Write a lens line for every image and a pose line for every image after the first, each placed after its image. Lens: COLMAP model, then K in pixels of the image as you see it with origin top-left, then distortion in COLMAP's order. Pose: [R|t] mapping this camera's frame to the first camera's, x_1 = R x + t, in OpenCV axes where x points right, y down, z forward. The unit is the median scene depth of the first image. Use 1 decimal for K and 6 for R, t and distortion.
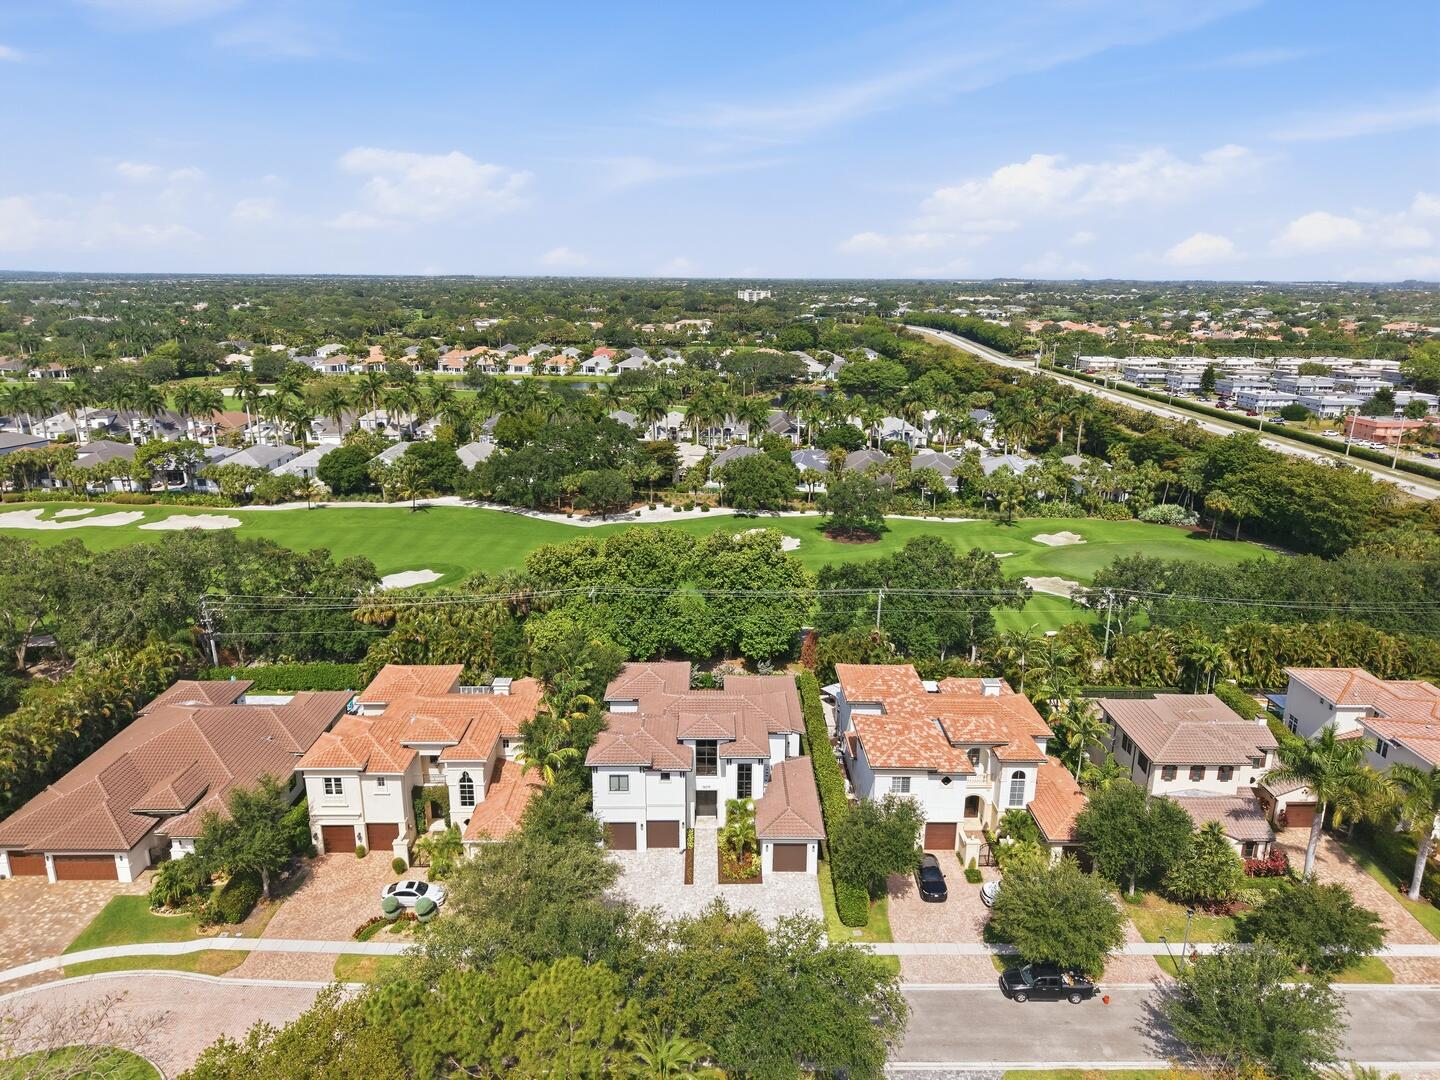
lens RADIAL K [[972.5, 0, 720.0], [0, 972.5, 540.0], [0, 0, 1]] dist [-0.000780, -0.000006]
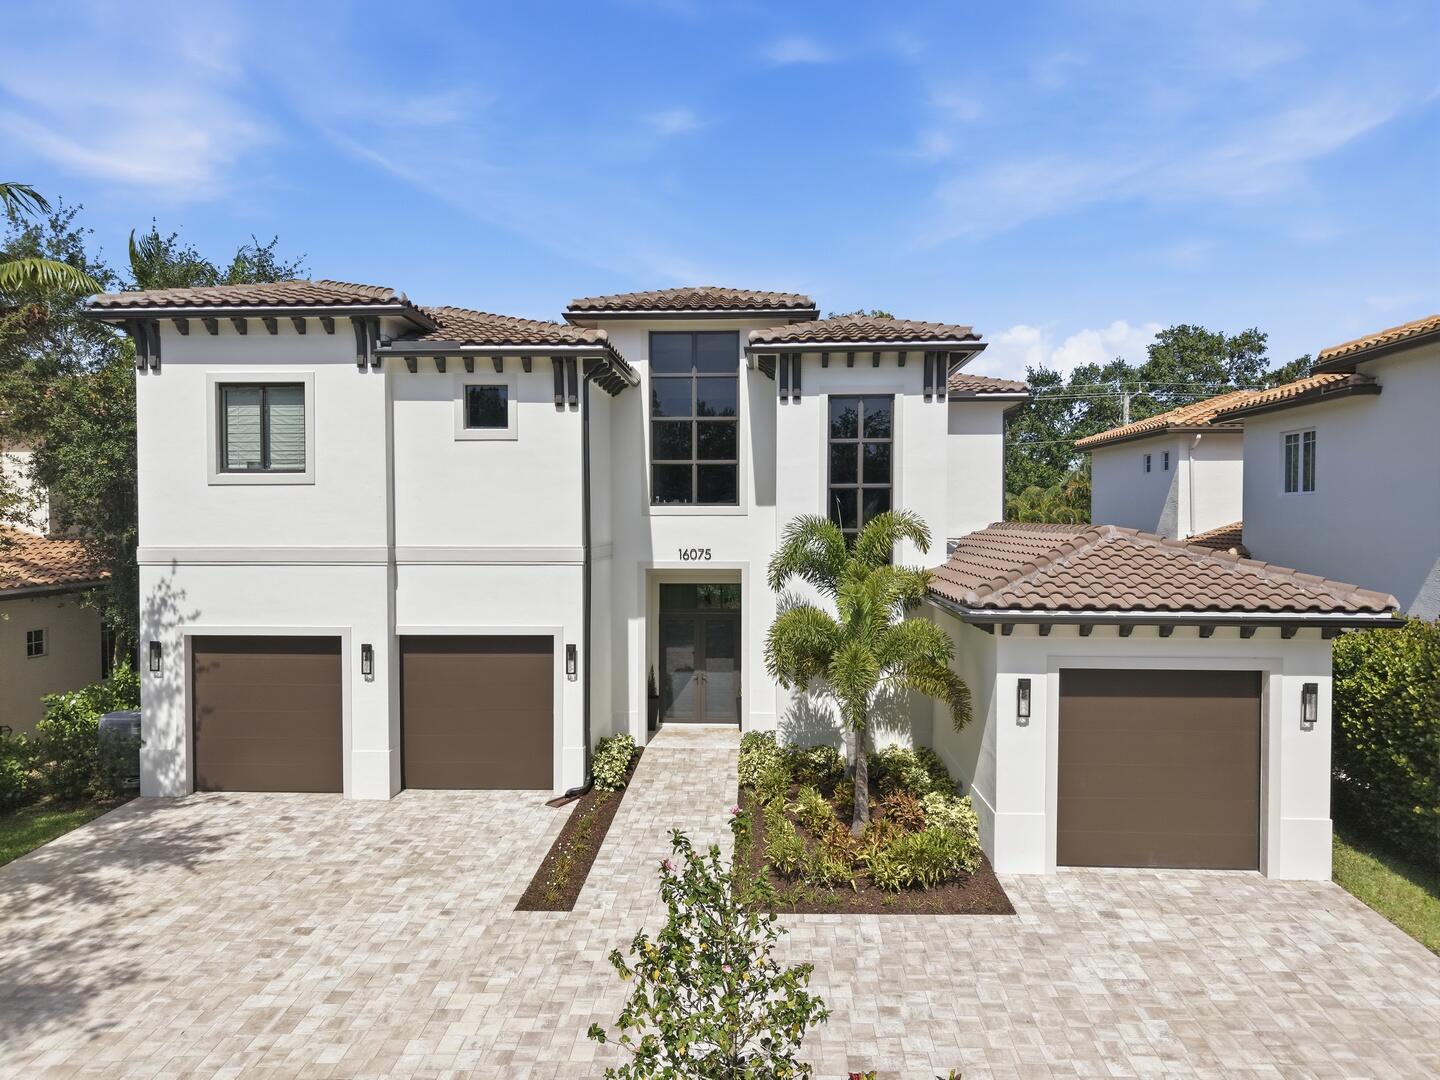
lens RADIAL K [[986.8, 0, 727.2], [0, 986.8, 532.2], [0, 0, 1]] dist [0.024750, 0.000316]
pose [[0.999241, -0.005037, -0.038636, 0.002558], [-0.004482, 0.970162, -0.242416, 0.221929], [0.038704, 0.242405, 0.969403, 0.553355]]
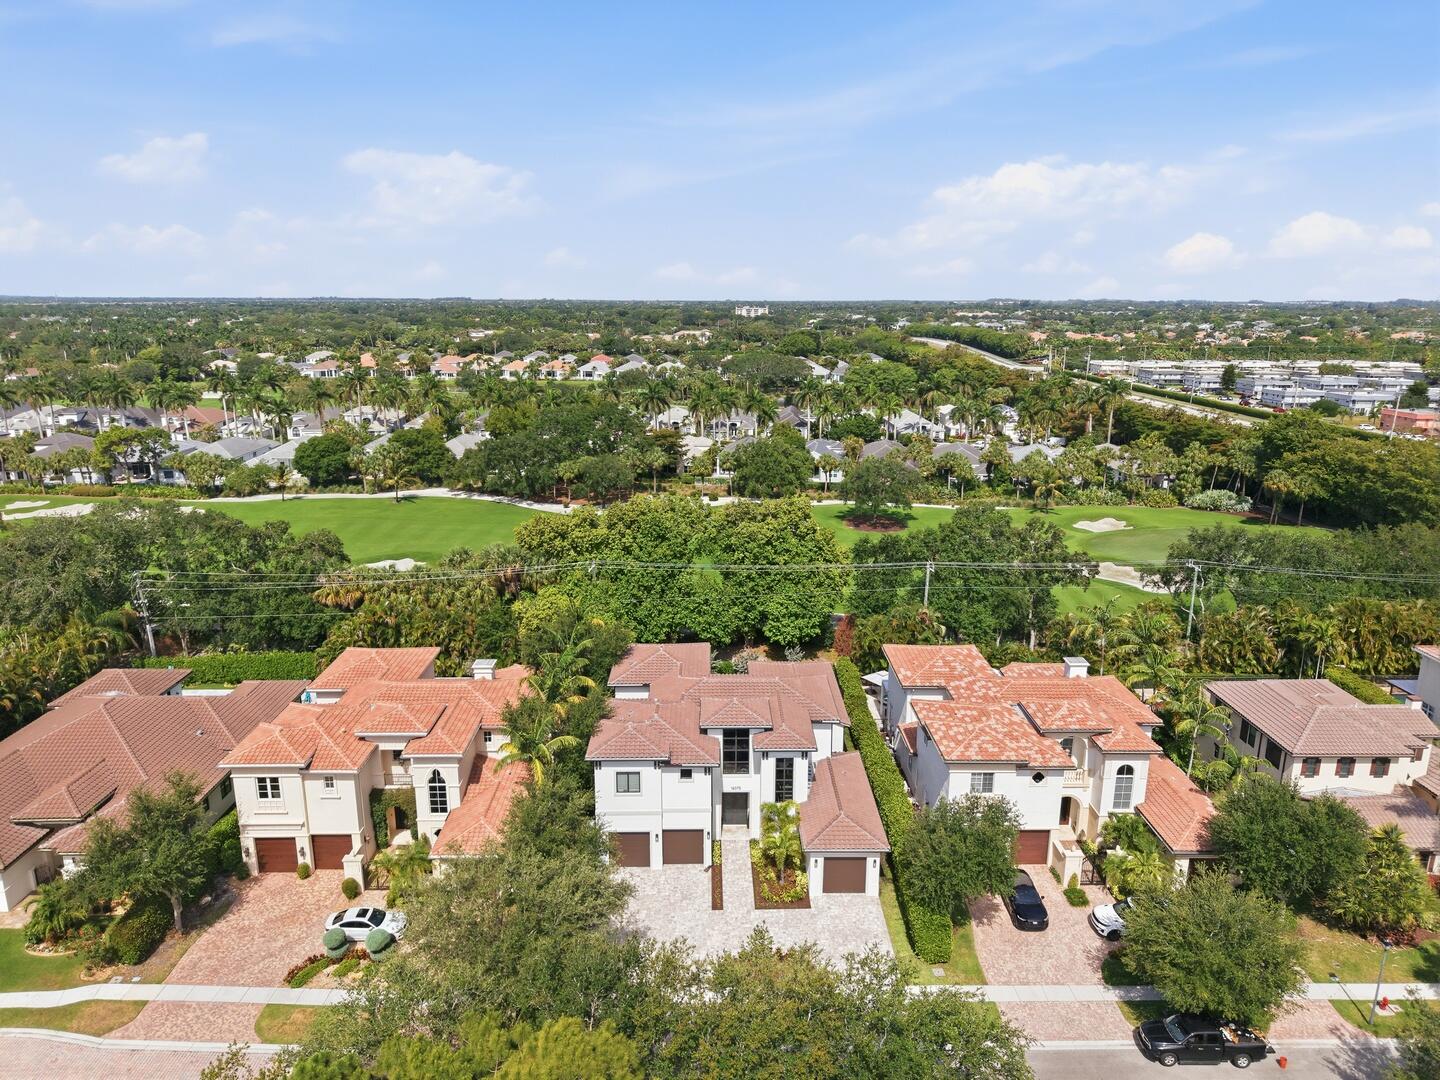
lens RADIAL K [[972.5, 0, 720.0], [0, 972.5, 540.0], [0, 0, 1]] dist [-0.000780, -0.000006]
pose [[0.999985, -0.004557, 0.003005, -0.020694], [0.004622, 0.999750, -0.021856, 0.047719], [-0.002905, 0.021870, 0.999757, 0.136964]]
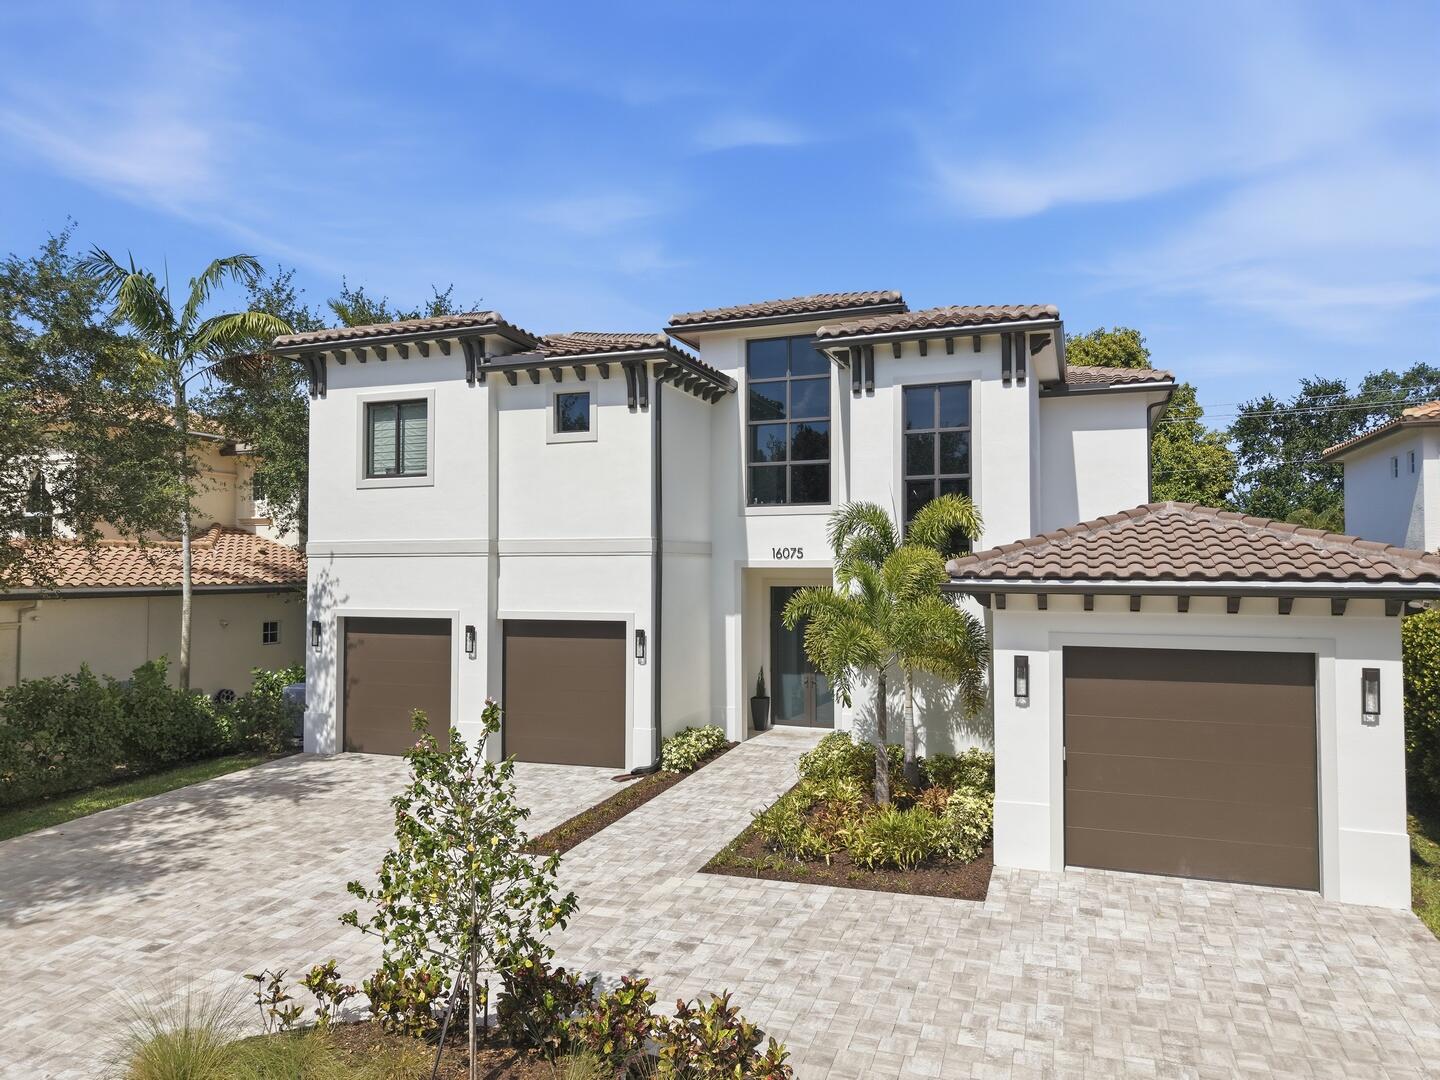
lens RADIAL K [[981.0, 0, 720.0], [0, 981.0, 540.0], [0, 0, 1]] dist [0.029297, -0.004168]
pose [[0.938450, -0.017353, -0.344978, 0.038905], [-0.083055, 0.958099, -0.274132, 0.230343], [0.335280, 0.285911, 0.897687, 0.560181]]
